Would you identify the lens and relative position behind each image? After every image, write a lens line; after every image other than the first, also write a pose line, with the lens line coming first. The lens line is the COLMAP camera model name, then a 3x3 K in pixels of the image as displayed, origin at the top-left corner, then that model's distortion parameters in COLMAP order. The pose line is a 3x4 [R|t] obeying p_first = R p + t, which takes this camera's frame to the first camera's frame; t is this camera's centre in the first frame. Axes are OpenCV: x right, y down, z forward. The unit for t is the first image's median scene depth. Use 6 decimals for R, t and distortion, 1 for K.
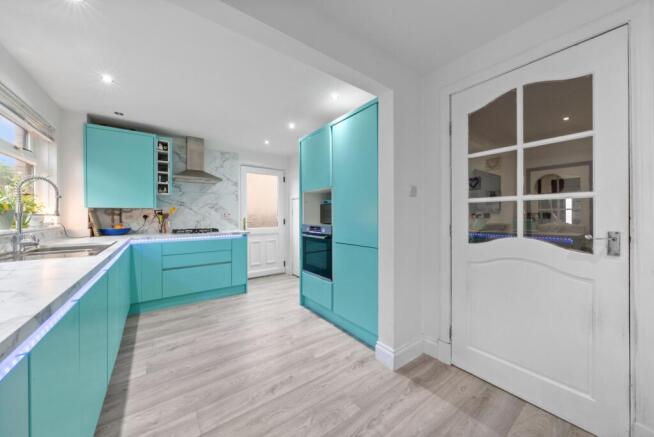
lens RADIAL K [[227.7, 0, 330.2], [0, 227.7, 216.2], [0, 0, 1]] dist [0.001317, 0.000688]
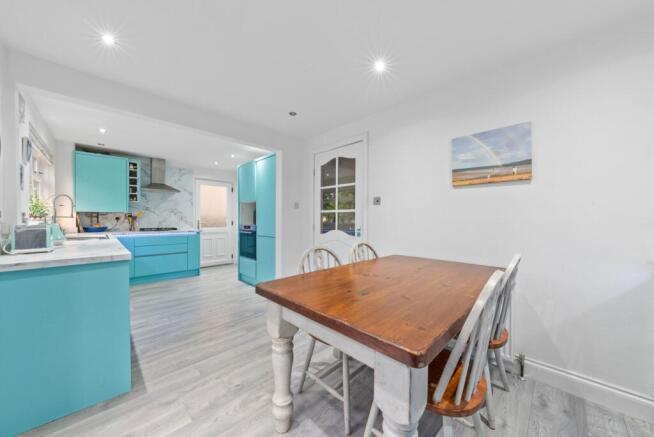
lens RADIAL K [[227.7, 0, 325.1], [0, 227.7, 219.5], [0, 0, 1]] dist [0.001317, 0.000688]
pose [[0.991046, 0.005966, 0.133389, 0.239592], [-0.006352, 0.999977, 0.002467, -0.003700], [-0.133372, -0.003292, 0.991061, -0.550558]]
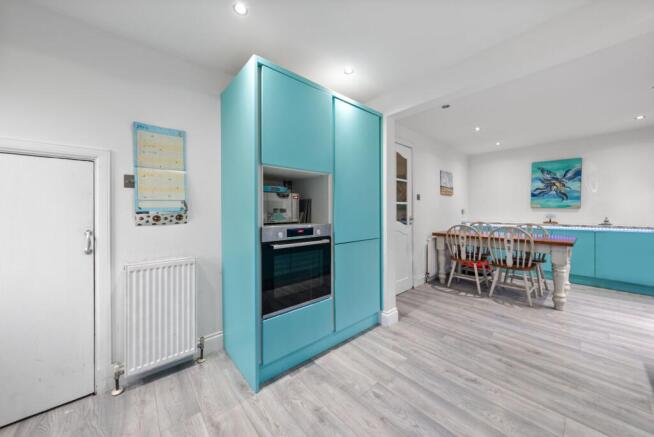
lens RADIAL K [[227.7, 0, 325.9], [0, 227.7, 212.8], [0, 0, 1]] dist [0.001317, 0.000688]
pose [[-0.057637, -0.004176, 0.998329, -0.681425], [0.003936, 0.999983, 0.004410, 0.000272], [-0.998330, 0.004183, -0.057619, 0.947197]]
